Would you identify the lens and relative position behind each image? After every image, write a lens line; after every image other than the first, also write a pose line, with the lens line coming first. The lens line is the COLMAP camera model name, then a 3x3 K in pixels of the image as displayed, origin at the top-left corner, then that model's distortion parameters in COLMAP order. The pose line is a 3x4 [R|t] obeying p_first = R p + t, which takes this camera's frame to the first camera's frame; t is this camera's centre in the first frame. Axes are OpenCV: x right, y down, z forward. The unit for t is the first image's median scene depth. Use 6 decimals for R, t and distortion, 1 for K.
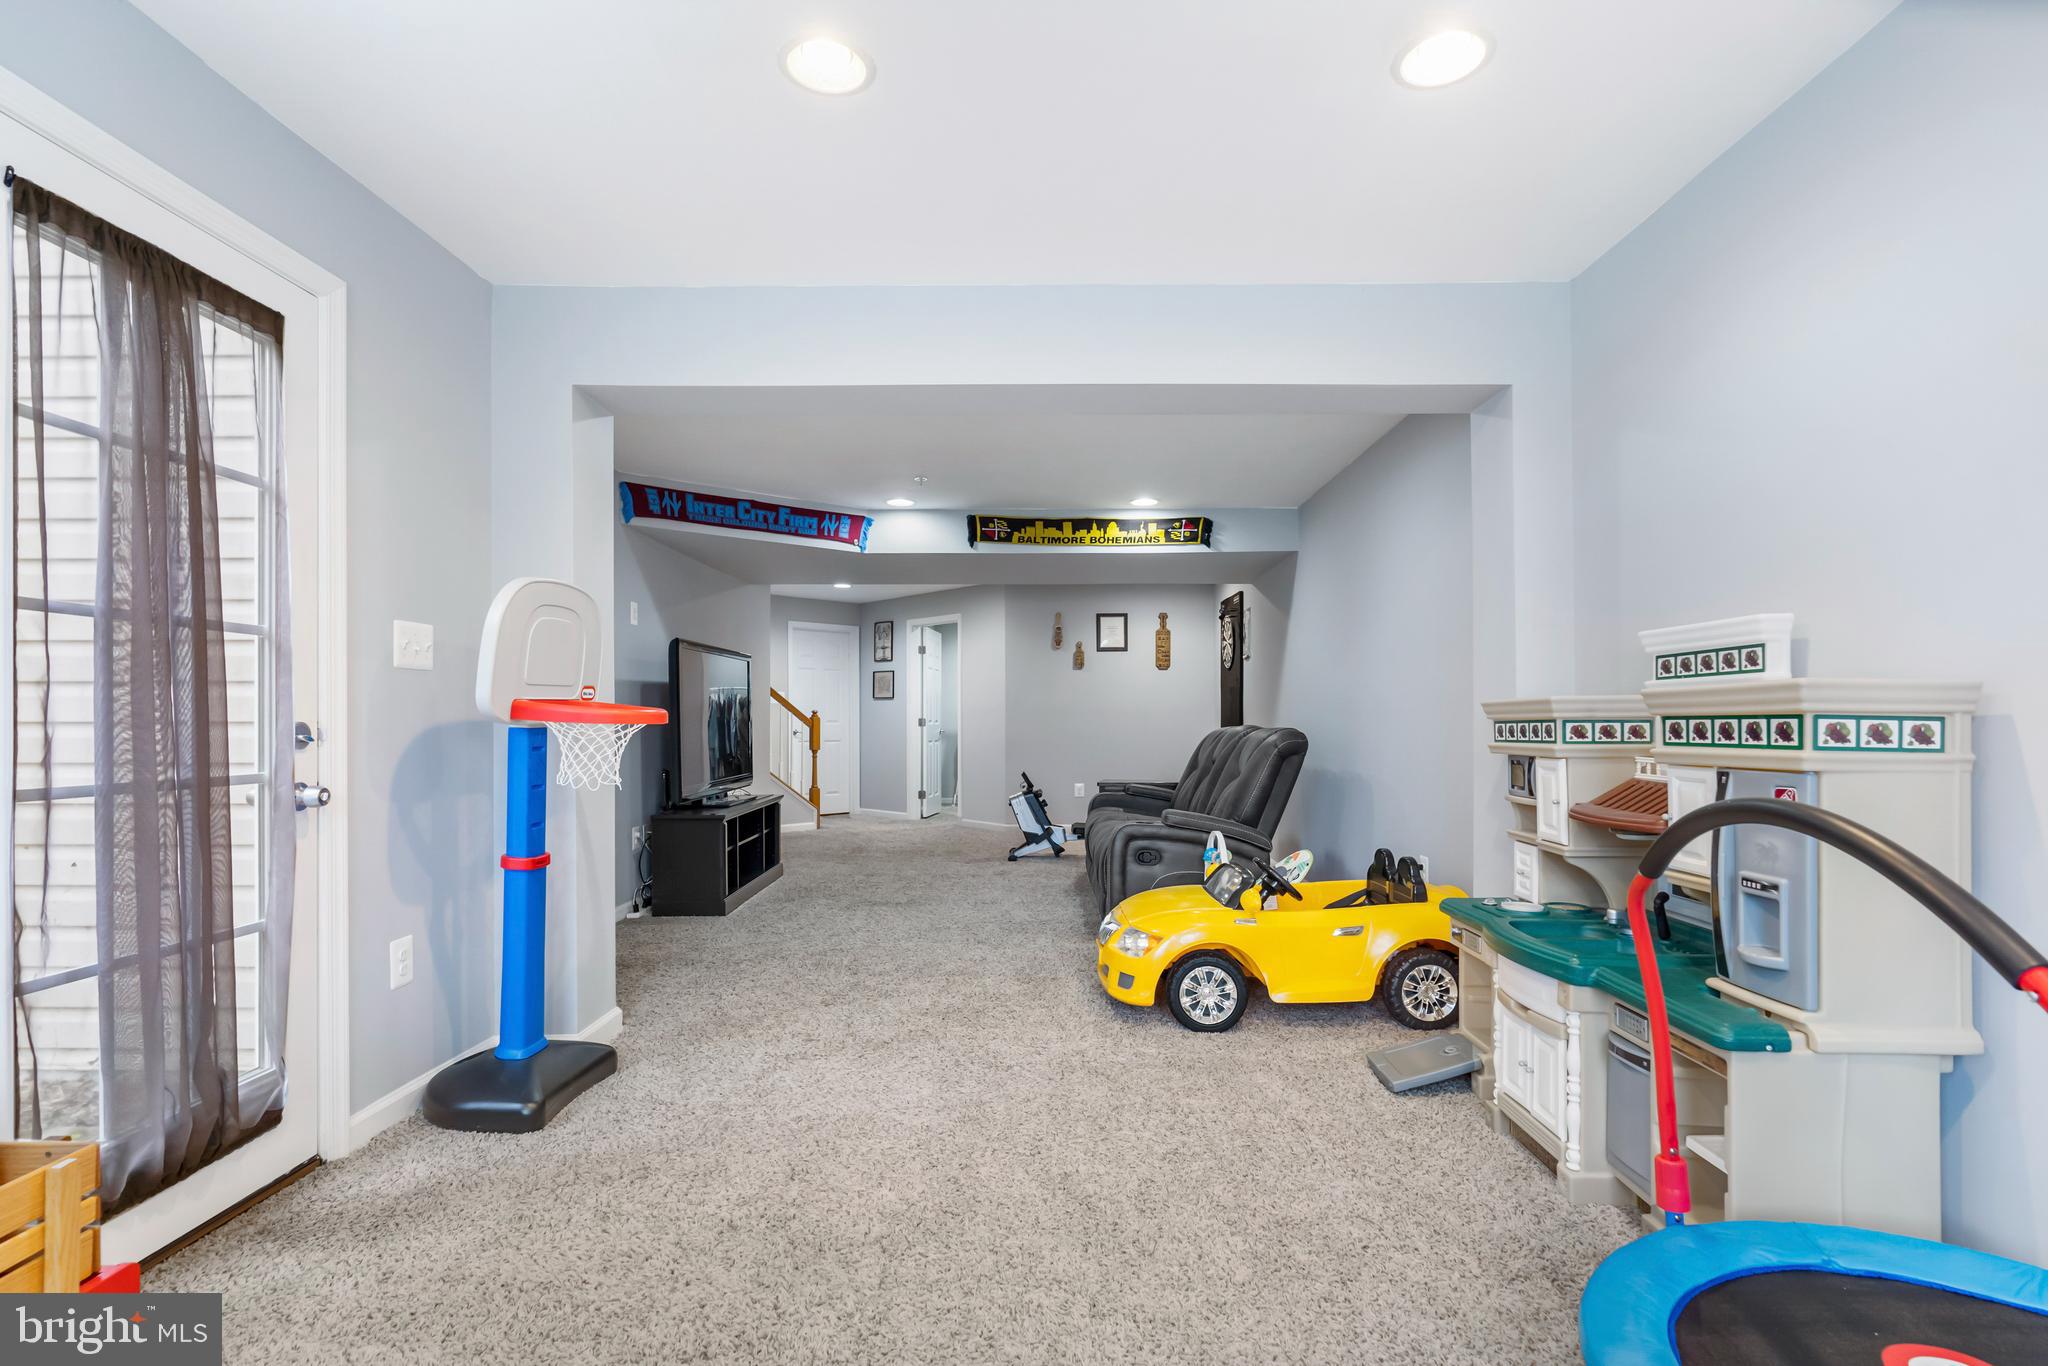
lens RADIAL K [[992.2, 0, 1044.6], [0, 992.2, 735.6], [0, 0, 1]] dist [-0.009336, 0.005378]
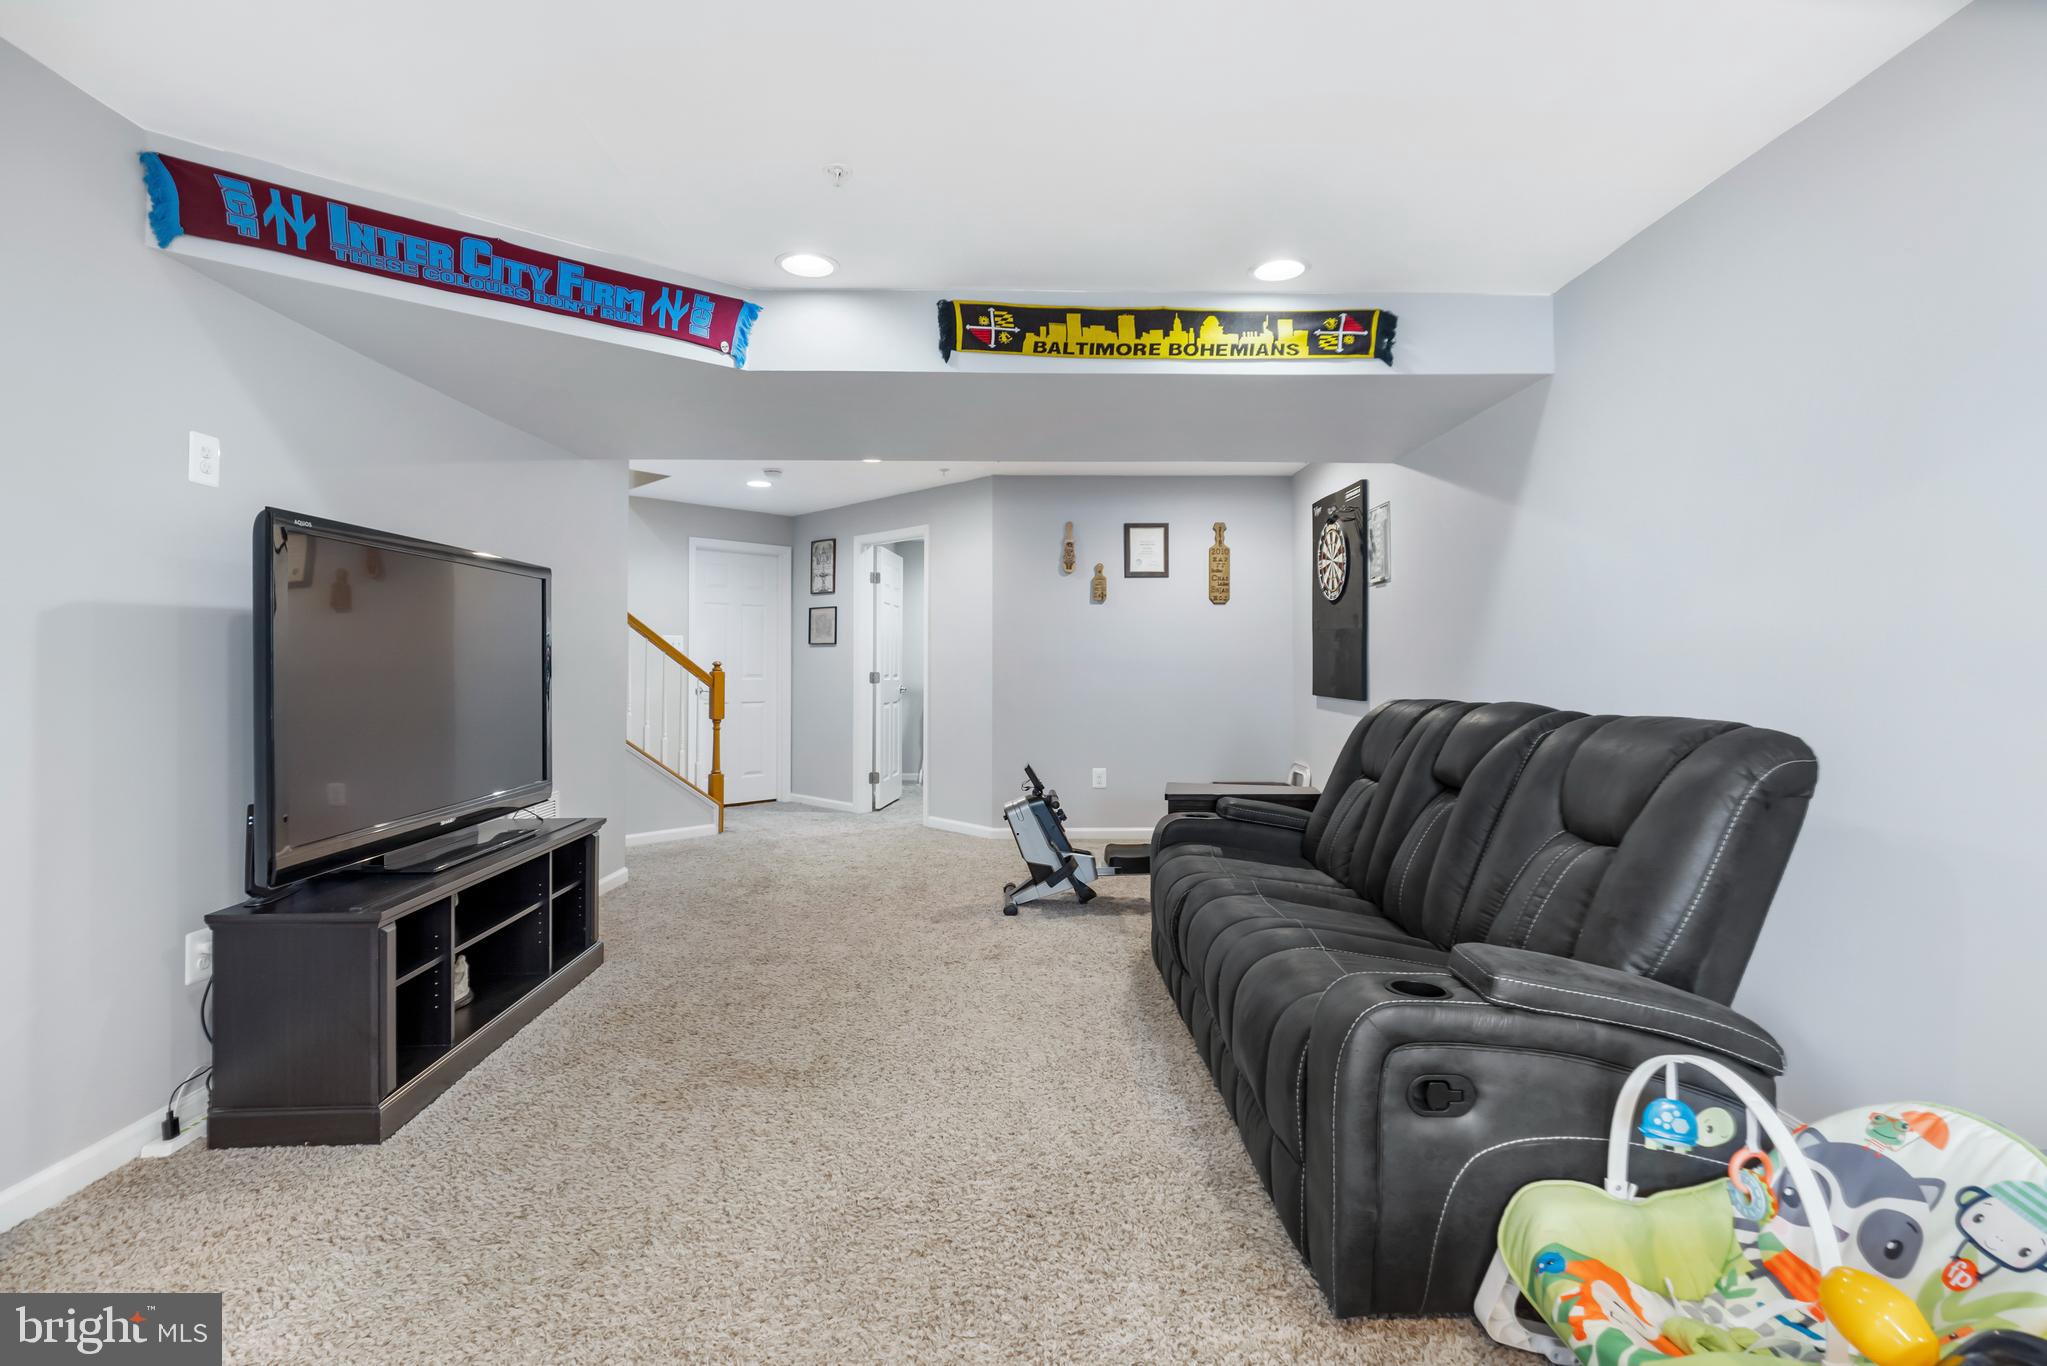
lens RADIAL K [[991.7, 0, 1029.4], [0, 991.7, 668.7], [0, 0, 1]] dist [-0.009336, 0.005378]
pose [[0.999885, 0.001761, 0.015073, -0.034638], [-0.001572, 0.999920, -0.012526, -0.018090], [-0.015093, 0.012501, 0.999808, 0.446040]]
